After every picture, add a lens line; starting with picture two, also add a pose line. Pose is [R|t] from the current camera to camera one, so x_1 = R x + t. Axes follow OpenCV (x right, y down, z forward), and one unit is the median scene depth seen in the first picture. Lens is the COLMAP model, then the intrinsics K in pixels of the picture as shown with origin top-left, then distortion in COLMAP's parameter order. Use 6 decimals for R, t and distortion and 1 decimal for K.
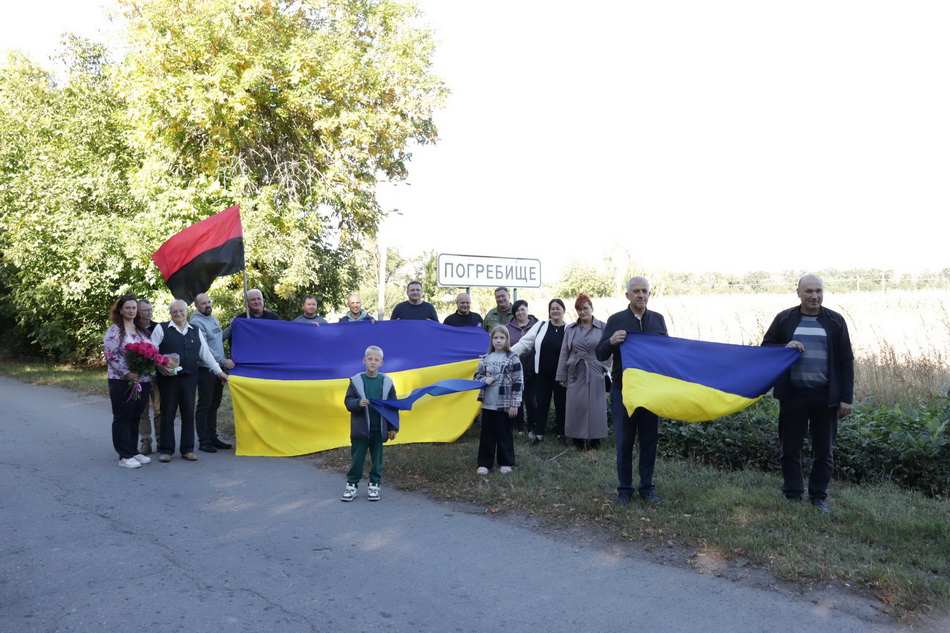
lens RADIAL K [[771.4, 0, 471.1], [0, 771.4, 317.7], [0, 0, 1]] dist [-0.176900, 0.141486]
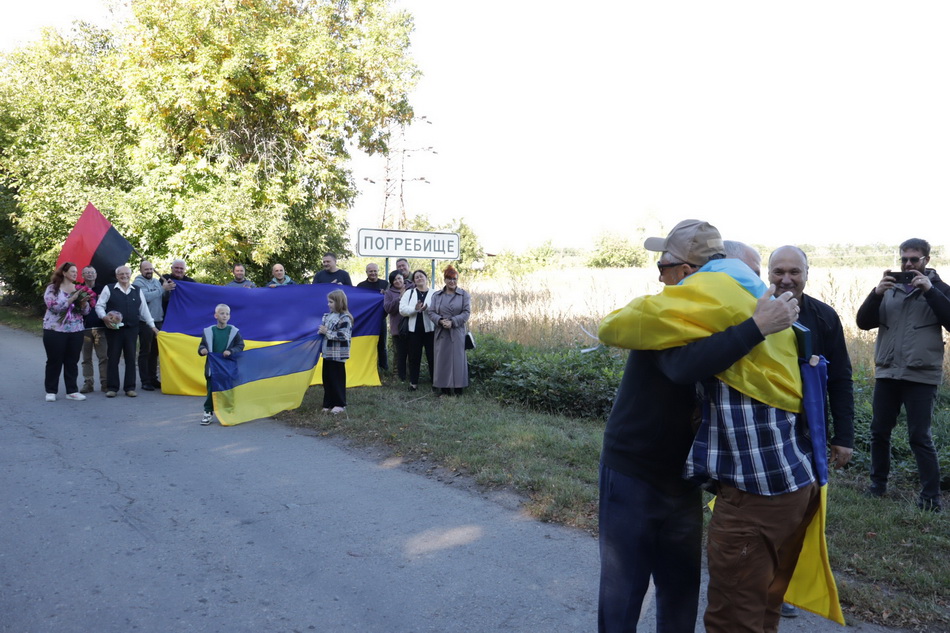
lens RADIAL K [[771.4, 0, 471.1], [0, 771.4, 317.7], [0, 0, 1]] dist [-0.176900, 0.141486]
pose [[0.998226, 0.020571, -0.055872, 0.124543], [-0.018163, 0.998898, 0.043275, -0.001443], [0.056700, -0.042183, 0.997500, -0.094850]]
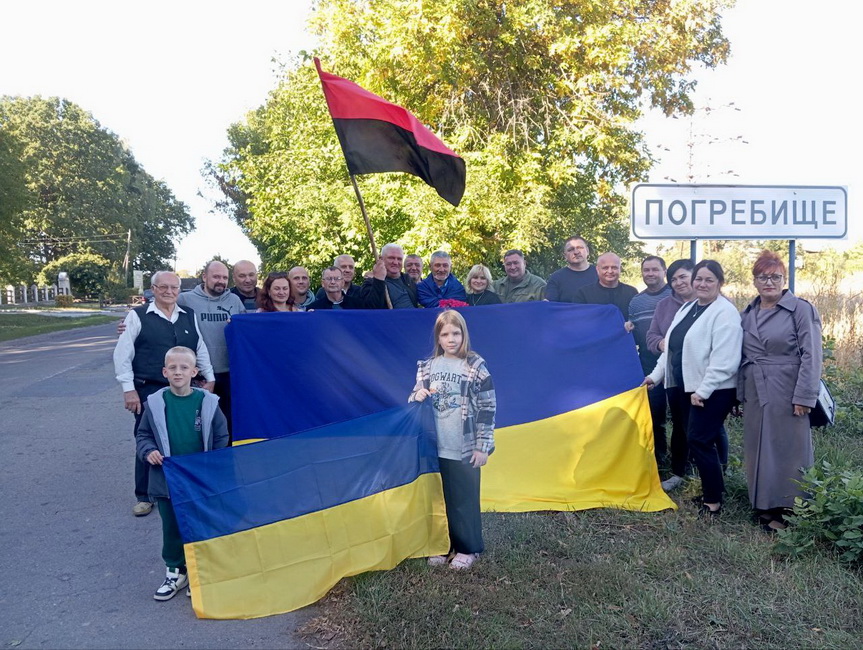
lens RADIAL K [[689.6, 0, 431.5], [0, 689.6, 325.0], [0, 0, 1]] dist [0.051343, -0.111490]
pose [[0.866722, 0.019849, -0.498396, 0.058001], [0.008535, 0.998471, 0.054607, -0.003938], [0.498718, -0.051583, 0.865228, 0.293587]]
